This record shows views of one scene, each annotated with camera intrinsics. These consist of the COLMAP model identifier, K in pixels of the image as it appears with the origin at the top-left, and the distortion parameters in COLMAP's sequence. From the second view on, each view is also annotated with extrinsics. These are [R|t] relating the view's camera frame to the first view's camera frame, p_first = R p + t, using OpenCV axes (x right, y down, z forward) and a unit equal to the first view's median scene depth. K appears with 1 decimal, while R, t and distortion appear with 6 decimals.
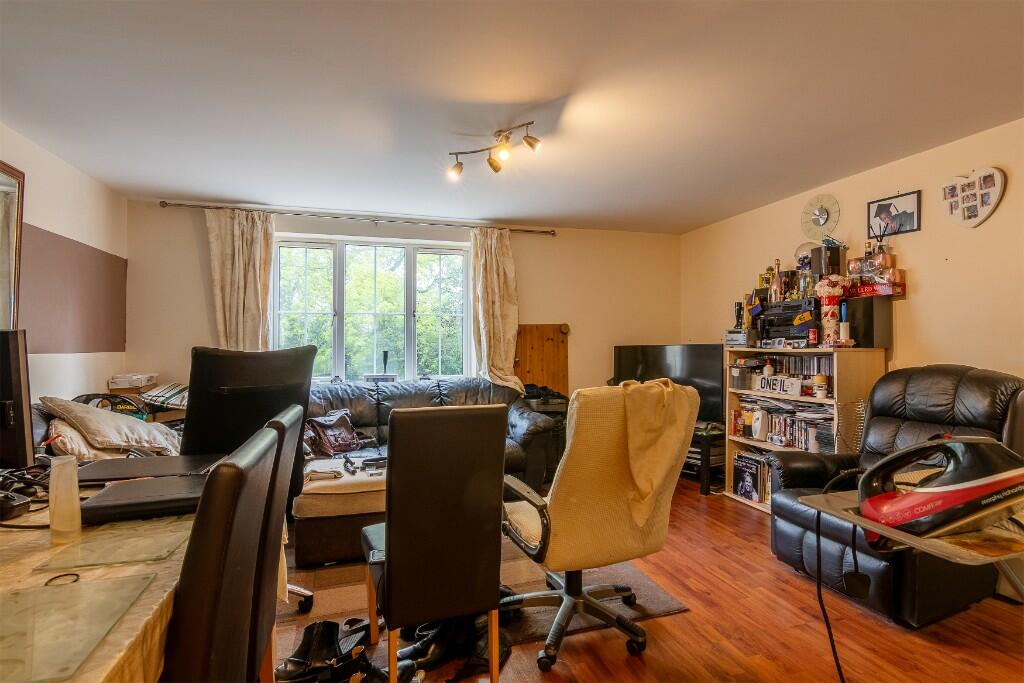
lens RADIAL K [[518.5, 0, 508.5], [0, 518.5, 342.6], [0, 0, 1]] dist [-0.011833, -0.004818]
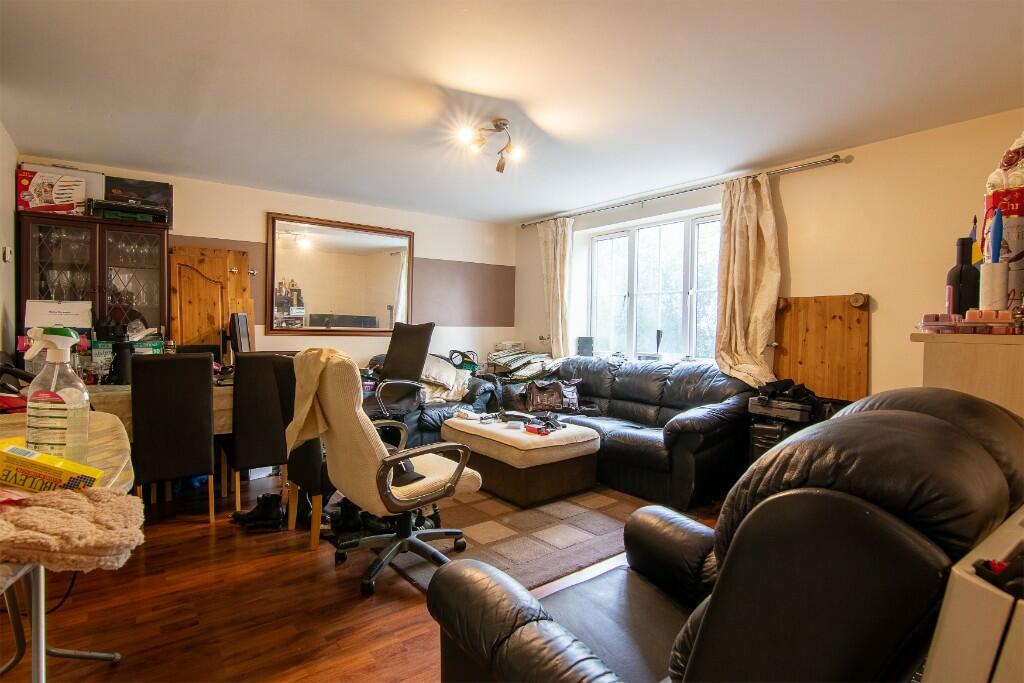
lens RADIAL K [[518.5, 0, 503.4], [0, 518.5, 337.1], [0, 0, 1]] dist [-0.011833, -0.004818]
pose [[0.339352, 0.028274, -0.940234, 0.829958], [-0.011841, 0.999597, 0.025786, 0.010062], [0.940585, 0.002383, 0.339550, 0.538024]]
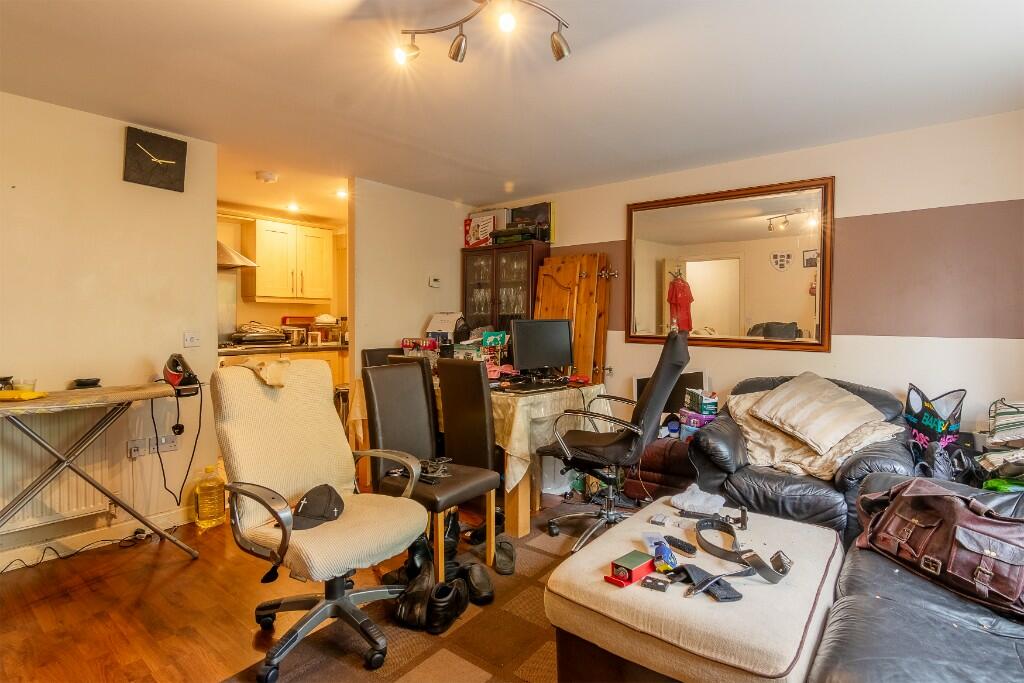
lens RADIAL K [[518.5, 0, 512.7], [0, 518.5, 333.3], [0, 0, 1]] dist [-0.011833, -0.004818]
pose [[-0.824453, 0.018879, -0.565615, 0.241219], [0.000392, 0.999462, 0.032787, -0.015323], [0.565930, 0.026810, -0.824017, 1.276596]]
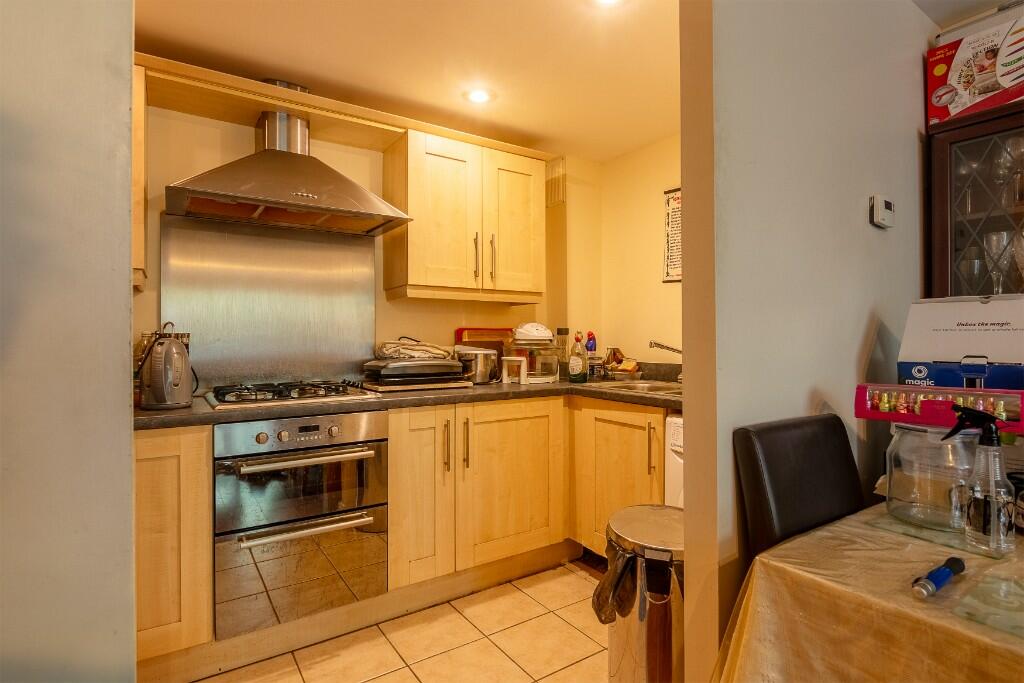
lens RADIAL K [[518.5, 0, 511.9], [0, 518.5, 335.8], [0, 0, 1]] dist [-0.011833, -0.004818]
pose [[-0.952359, 0.009795, -0.304822, 0.085477], [0.010872, 0.999939, -0.001838, 0.001715], [0.304785, -0.005064, -0.952408, 0.333907]]
